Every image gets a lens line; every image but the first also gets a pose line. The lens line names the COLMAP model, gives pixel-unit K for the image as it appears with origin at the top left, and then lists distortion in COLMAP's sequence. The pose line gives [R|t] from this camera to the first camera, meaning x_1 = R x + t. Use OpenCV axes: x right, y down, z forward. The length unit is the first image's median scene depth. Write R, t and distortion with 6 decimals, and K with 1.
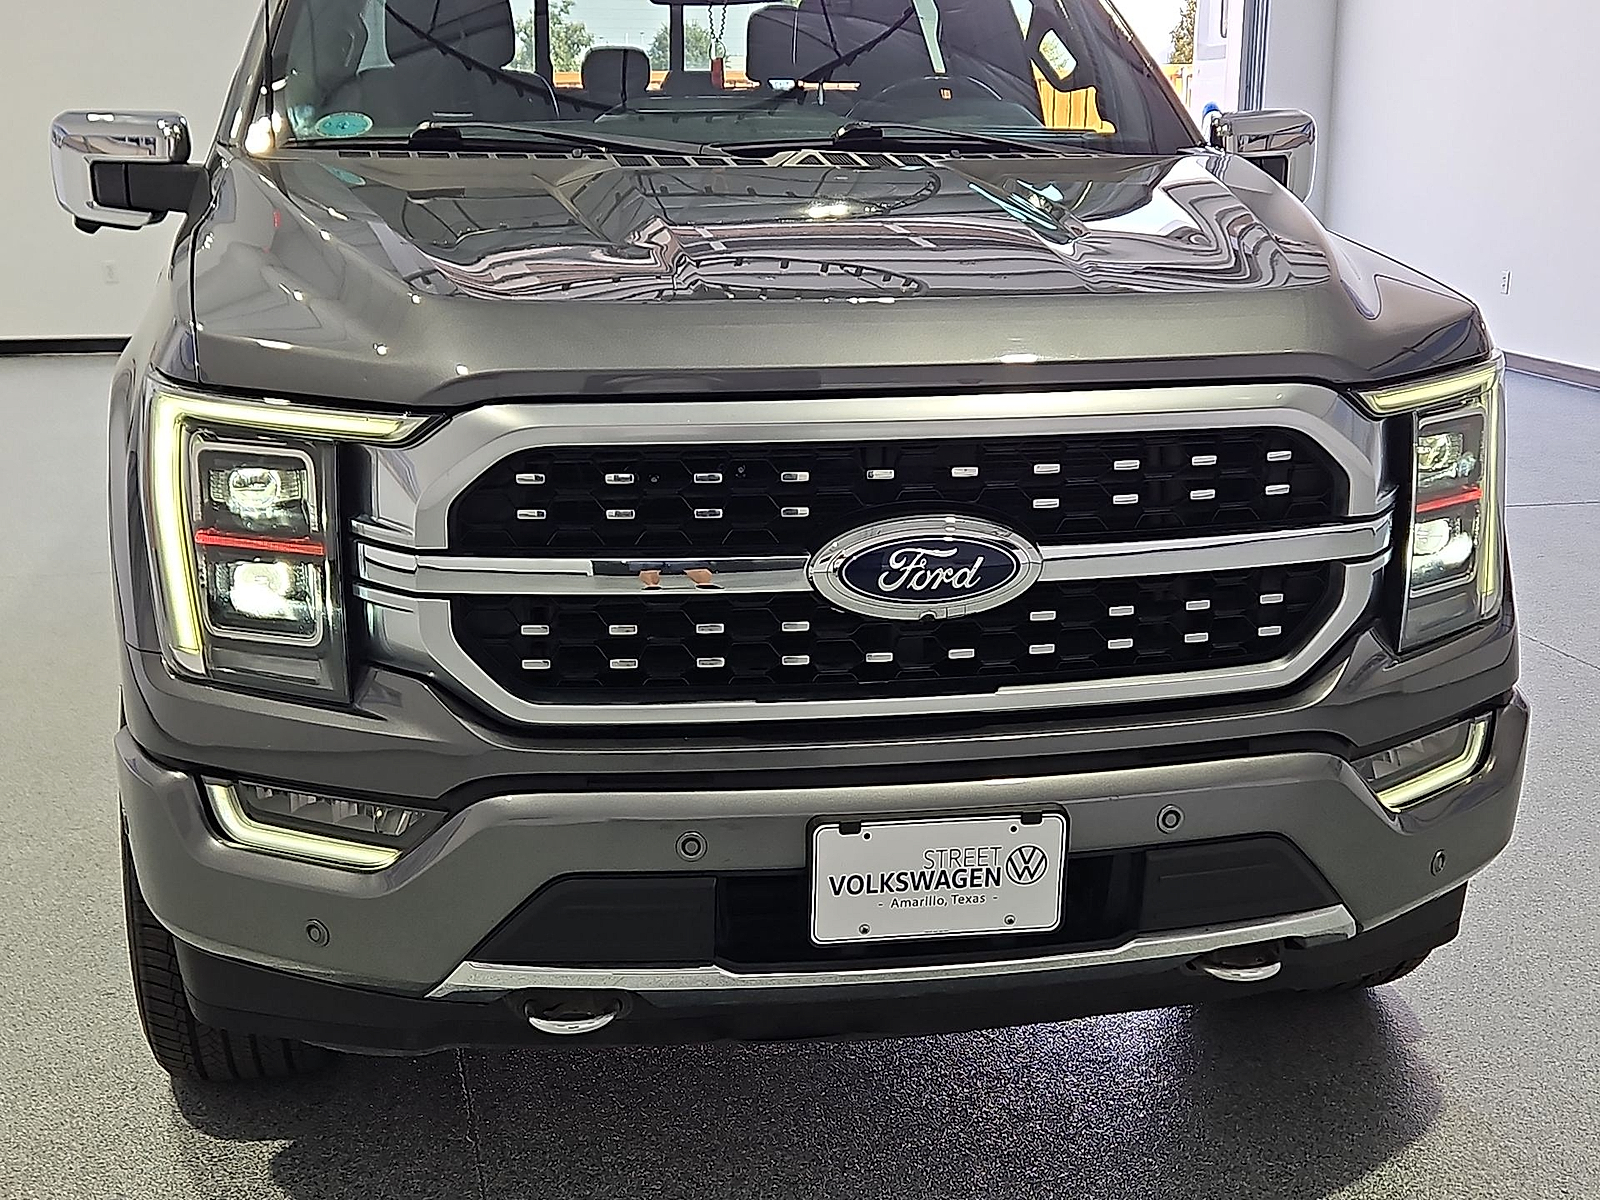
lens RADIAL K [[2193.1, 0, 847.4], [0, 2193.1, 647.4], [0, 0, 1]] dist [0.073801, -0.042354]
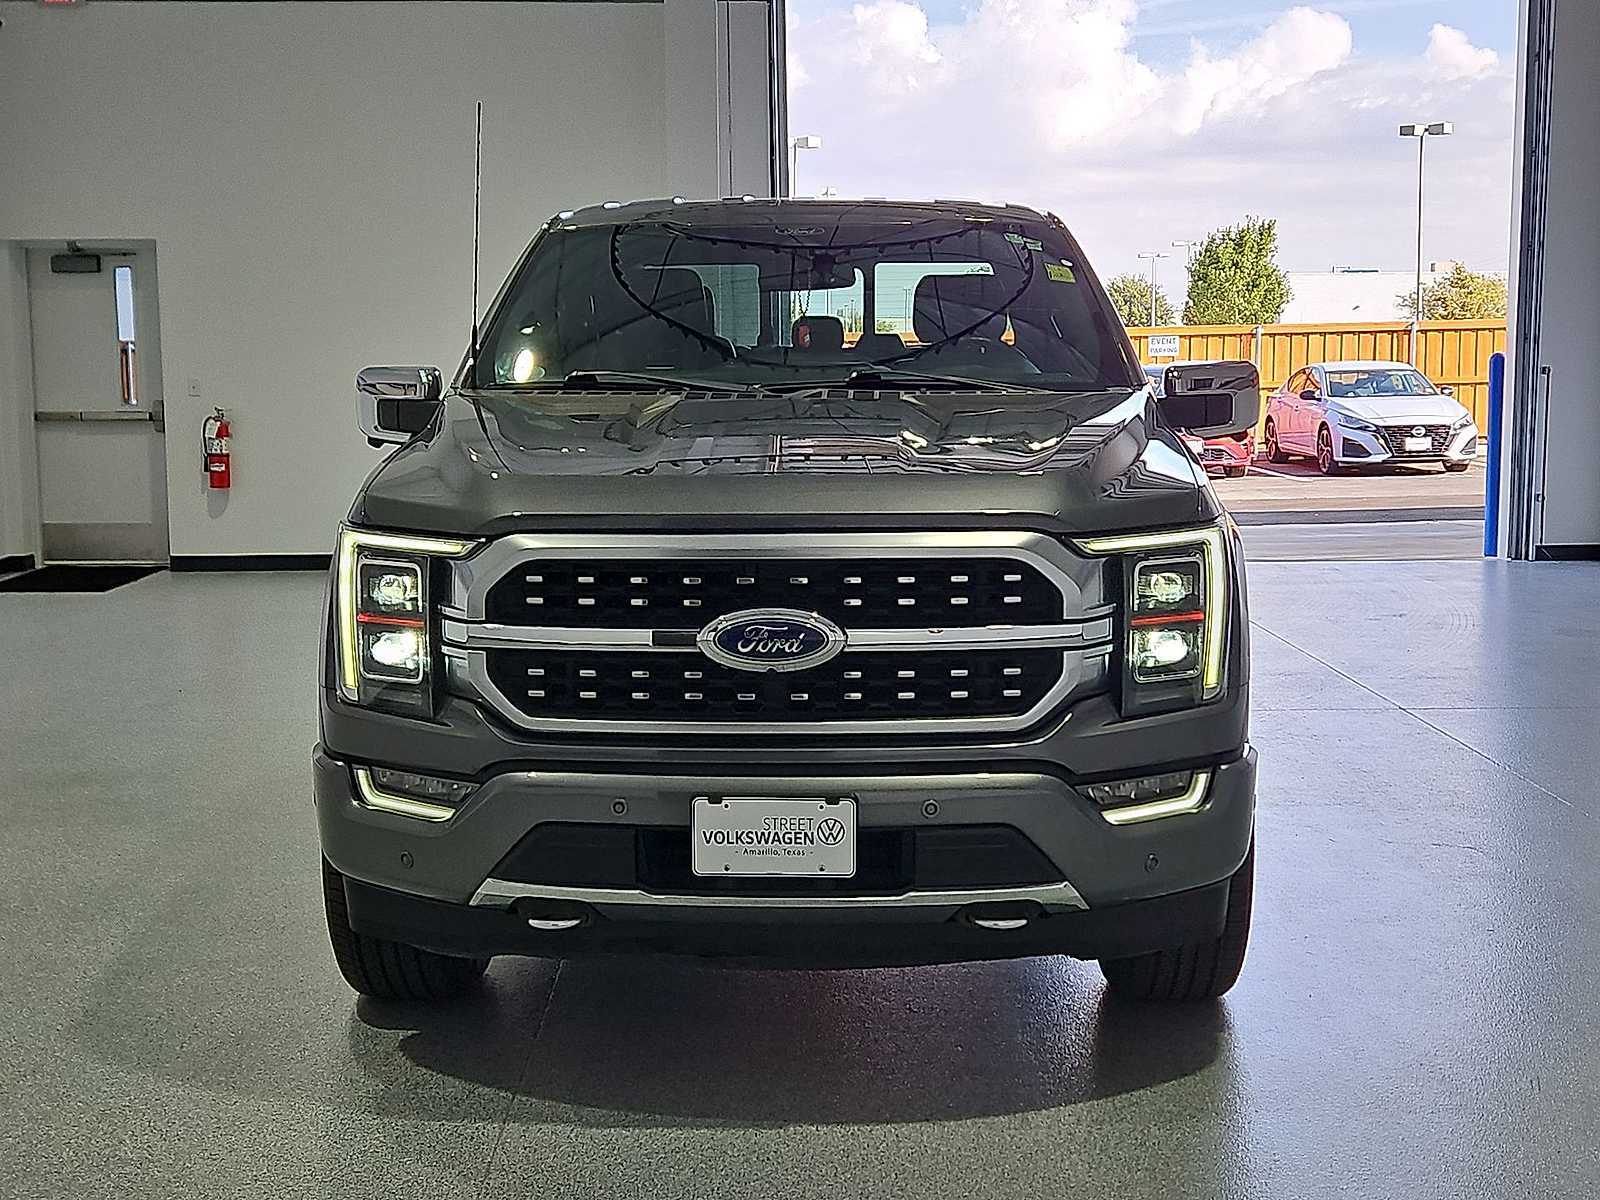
lens RADIAL K [[2088.4, 0, 771.3], [0, 2088.4, 595.0], [0, 0, 1]] dist [0.071401, -0.004122]
pose [[0.976838, 0.018560, -0.213175, 0.350539], [-0.045915, 0.991207, -0.124098, 0.117404], [0.208997, 0.131012, 0.969101, -0.467583]]
